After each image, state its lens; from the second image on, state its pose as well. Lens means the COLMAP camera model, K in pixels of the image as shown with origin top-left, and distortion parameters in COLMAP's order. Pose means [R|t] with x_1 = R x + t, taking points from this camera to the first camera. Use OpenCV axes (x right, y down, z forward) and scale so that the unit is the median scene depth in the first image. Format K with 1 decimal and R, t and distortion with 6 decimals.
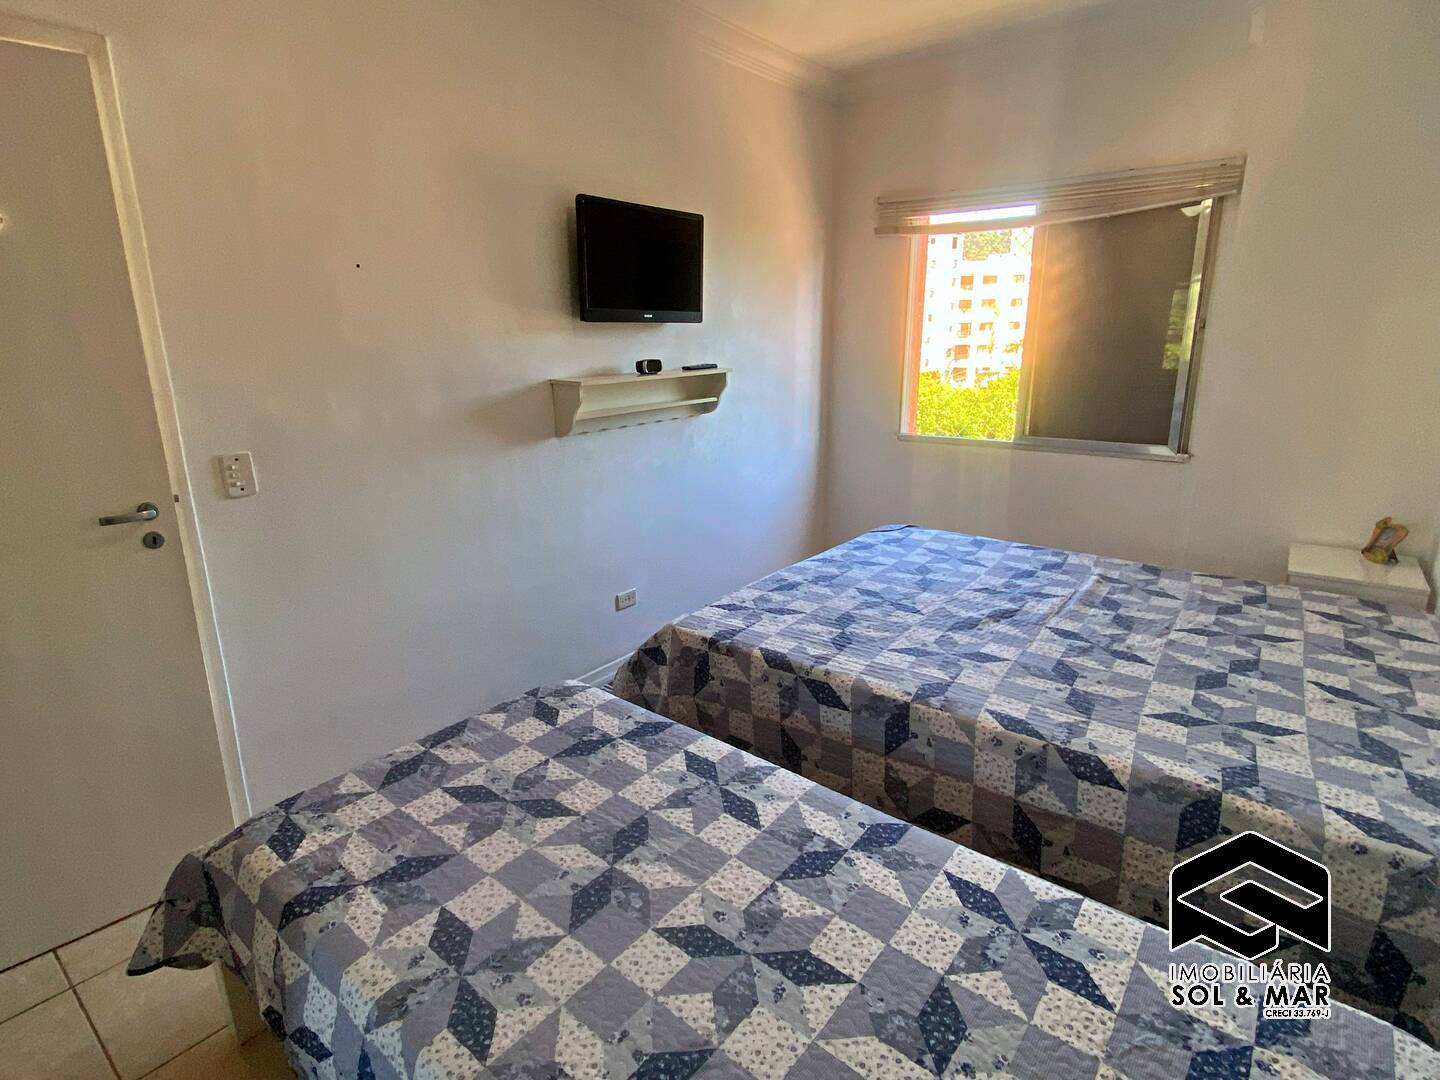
lens RADIAL K [[749.9, 0, 720.1], [0, 749.9, 523.8], [0, 0, 1]] dist [0.089017, -0.099355]
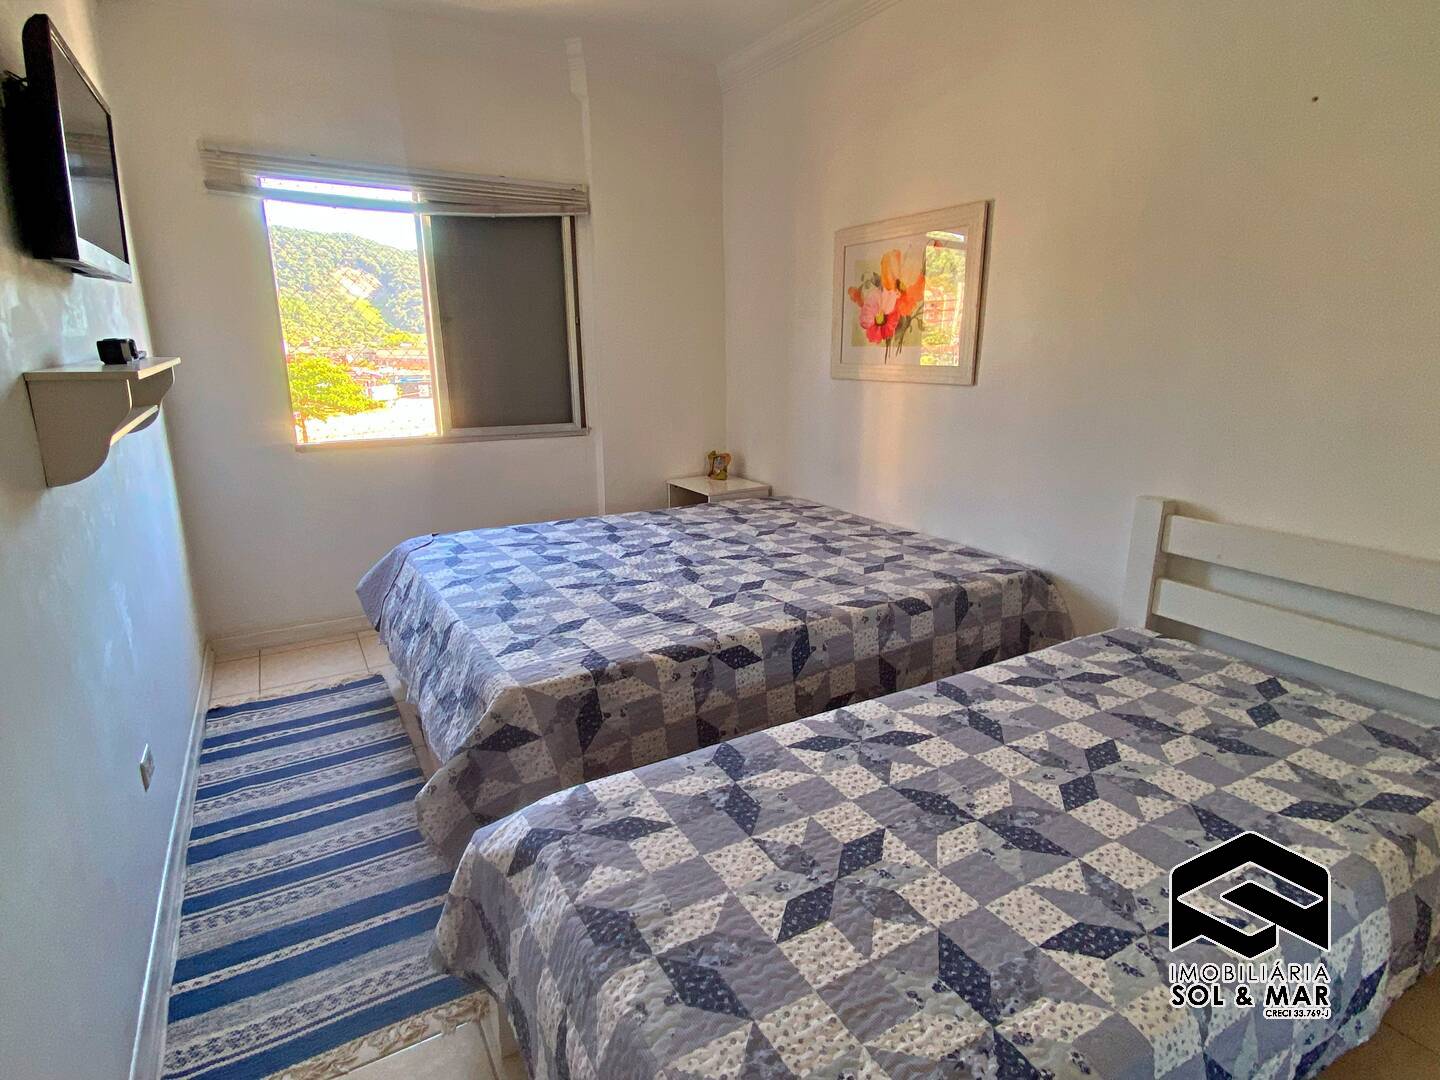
lens RADIAL K [[750.1, 0, 712.8], [0, 750.1, 532.0], [0, 0, 1]] dist [0.065112, -0.063791]
pose [[0.359302, -0.215989, 0.907883, -0.765006], [0.228807, 0.963543, 0.138679, -0.085357], [-0.904737, 0.157902, 0.395623, 0.616892]]
